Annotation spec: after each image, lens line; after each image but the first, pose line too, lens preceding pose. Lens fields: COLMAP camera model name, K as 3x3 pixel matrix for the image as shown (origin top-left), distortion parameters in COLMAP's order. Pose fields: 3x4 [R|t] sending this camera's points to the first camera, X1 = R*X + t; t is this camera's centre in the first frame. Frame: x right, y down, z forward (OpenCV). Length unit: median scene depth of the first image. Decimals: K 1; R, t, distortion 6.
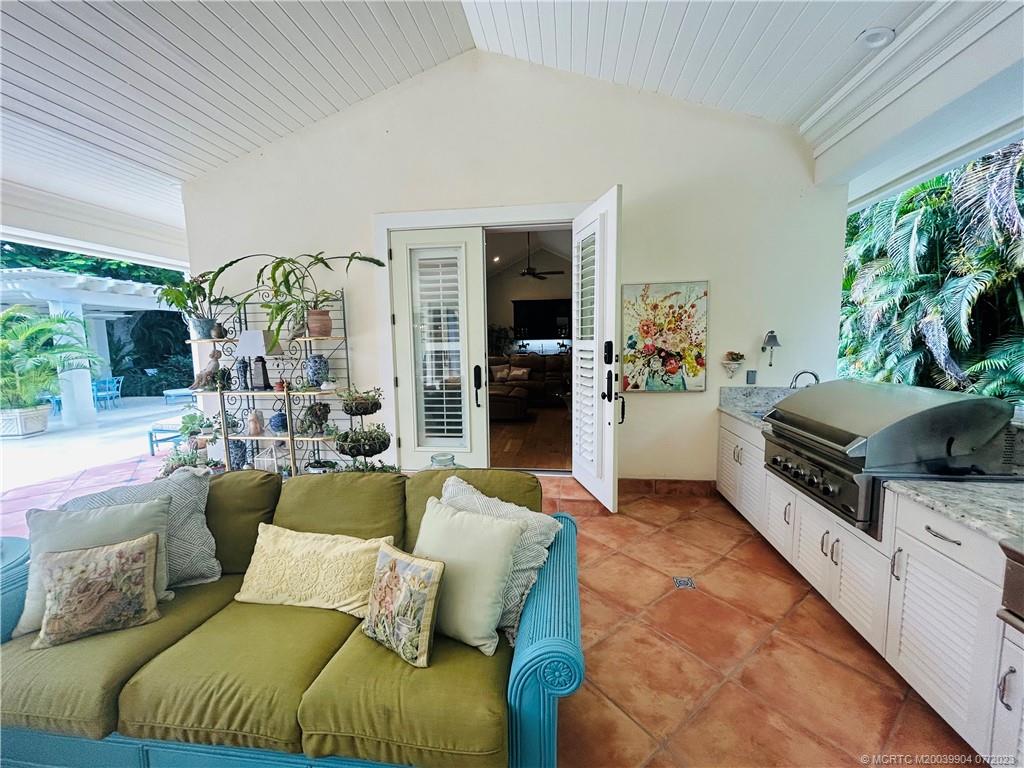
lens RADIAL K [[410.7, 0, 512.1], [0, 410.7, 389.1], [0, 0, 1]] dist [-0.001775, -0.000689]
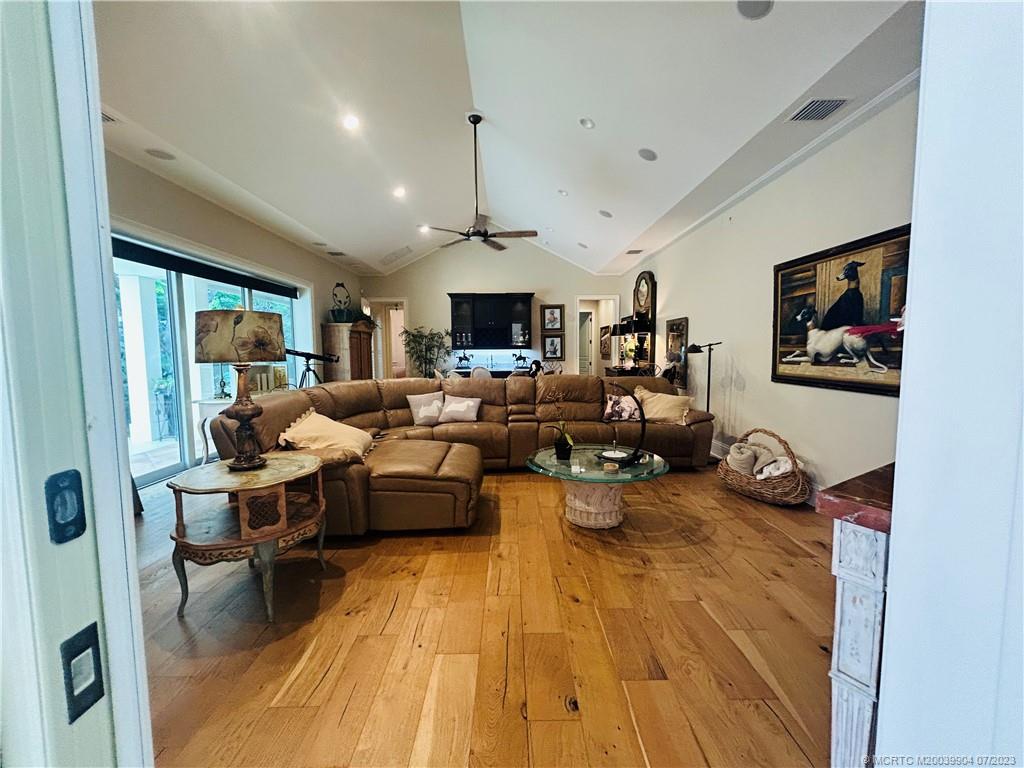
lens RADIAL K [[410.7, 0, 512.6], [0, 410.7, 383.8], [0, 0, 1]] dist [-0.001775, -0.000689]
pose [[0.989118, -0.004986, 0.147039, 0.005581], [0.010686, 0.999220, -0.038003, -0.049062], [-0.146735, 0.039160, 0.988400, 0.429312]]
